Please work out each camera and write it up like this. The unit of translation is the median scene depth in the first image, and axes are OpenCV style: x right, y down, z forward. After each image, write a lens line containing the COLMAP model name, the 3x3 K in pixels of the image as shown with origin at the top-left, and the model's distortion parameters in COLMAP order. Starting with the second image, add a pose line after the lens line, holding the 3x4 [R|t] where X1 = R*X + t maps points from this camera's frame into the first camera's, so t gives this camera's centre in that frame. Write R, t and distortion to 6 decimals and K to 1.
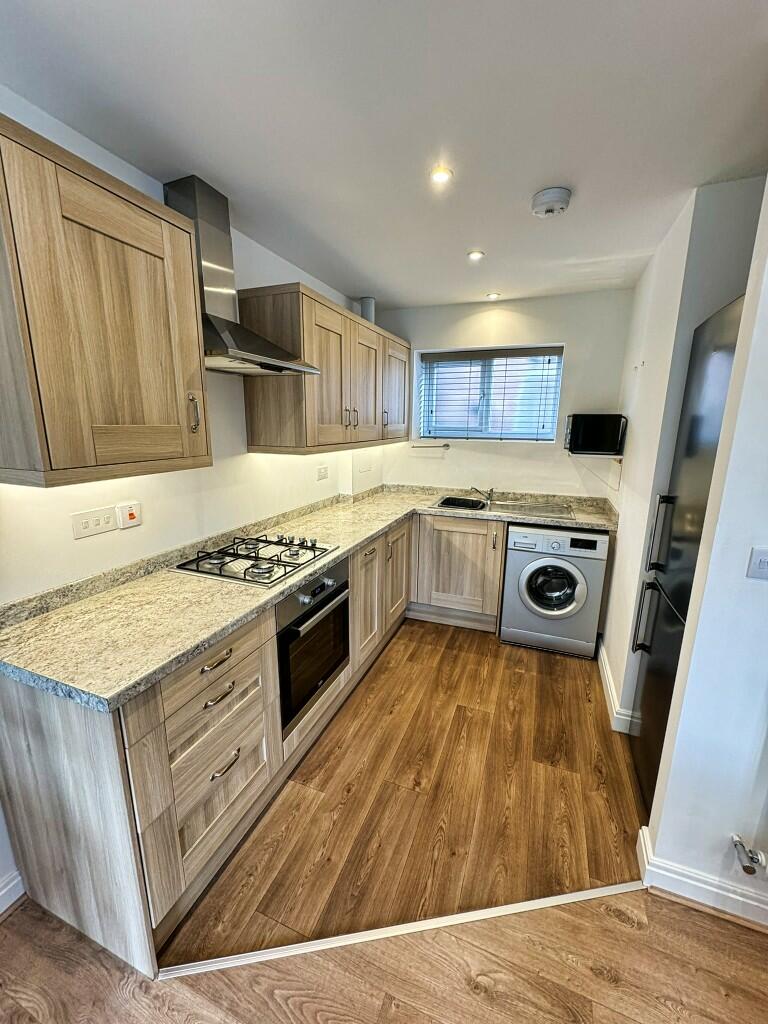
lens RADIAL K [[410.4, 0, 384.7], [0, 410.4, 506.8], [0, 0, 1]] dist [-0.002527, 0.000549]
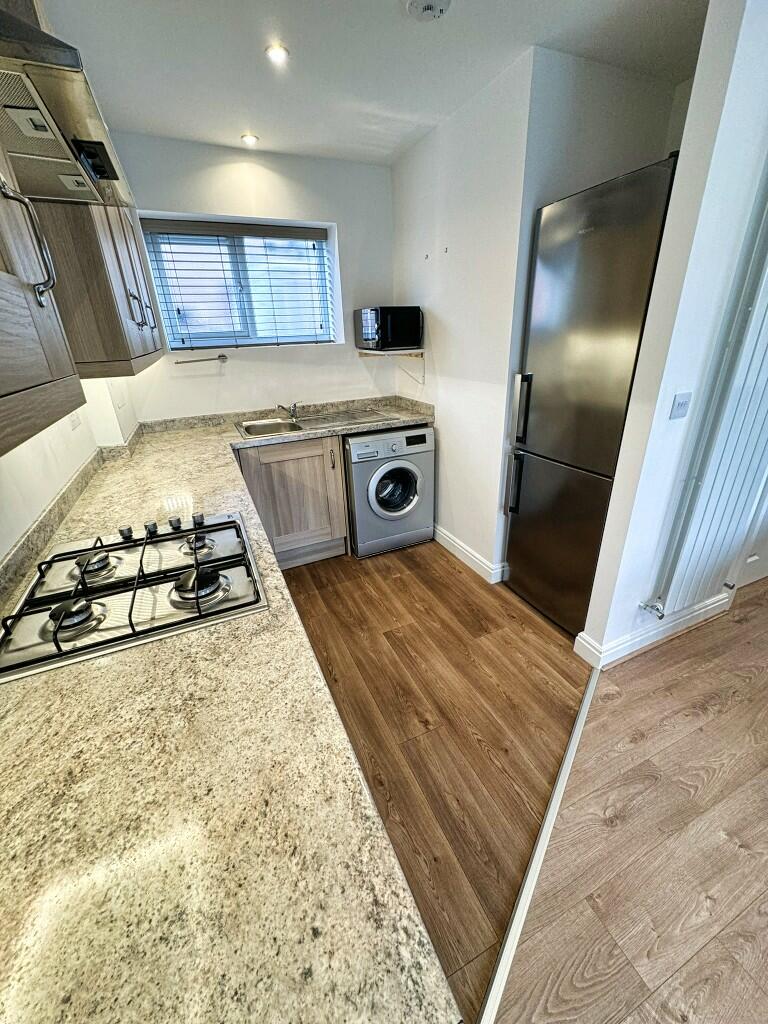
lens RADIAL K [[410.4, 0, 387.2], [0, 410.4, 509.0], [0, 0, 1]] dist [-0.002527, 0.000549]
pose [[0.697497, -0.314565, 0.643853, -0.402073], [0.186927, 0.947261, 0.260300, -0.038910], [-0.691778, -0.061205, 0.719512, 0.397743]]
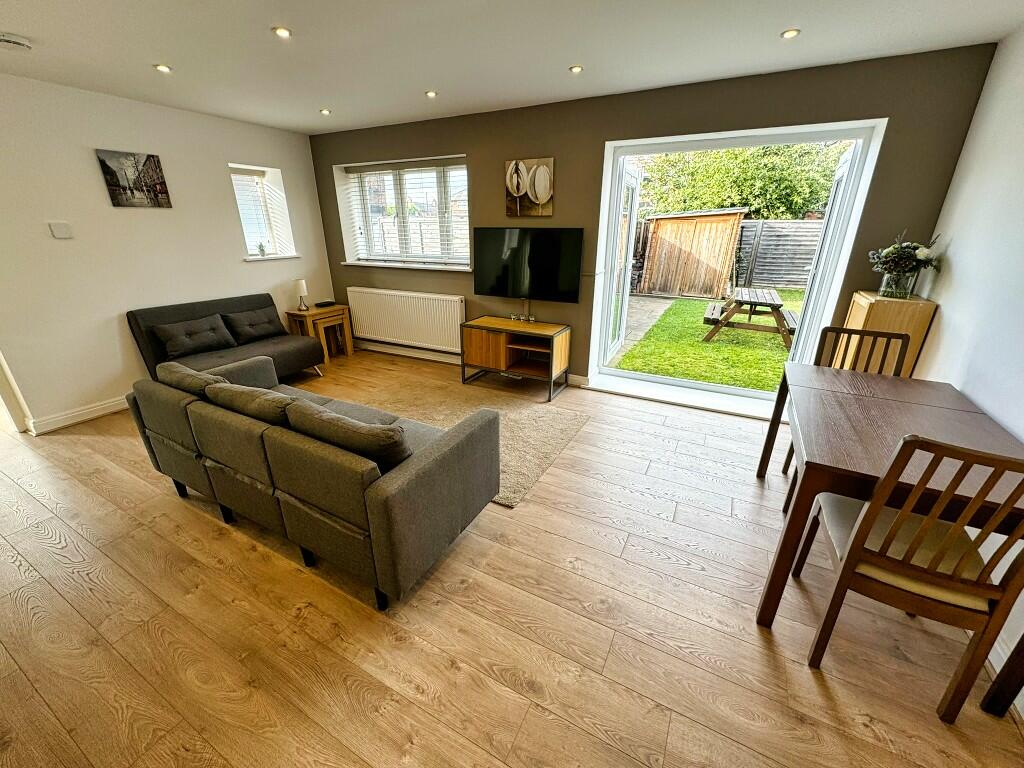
lens RADIAL K [[410.4, 0, 510.2], [0, 410.4, 384.0], [0, 0, 1]] dist [-0.002527, 0.000549]
pose [[-0.993511, -0.046366, 0.103861, 0.035705], [0.018596, 0.834636, 0.550489, -0.120935], [-0.112210, 0.548848, -0.828357, 0.660881]]
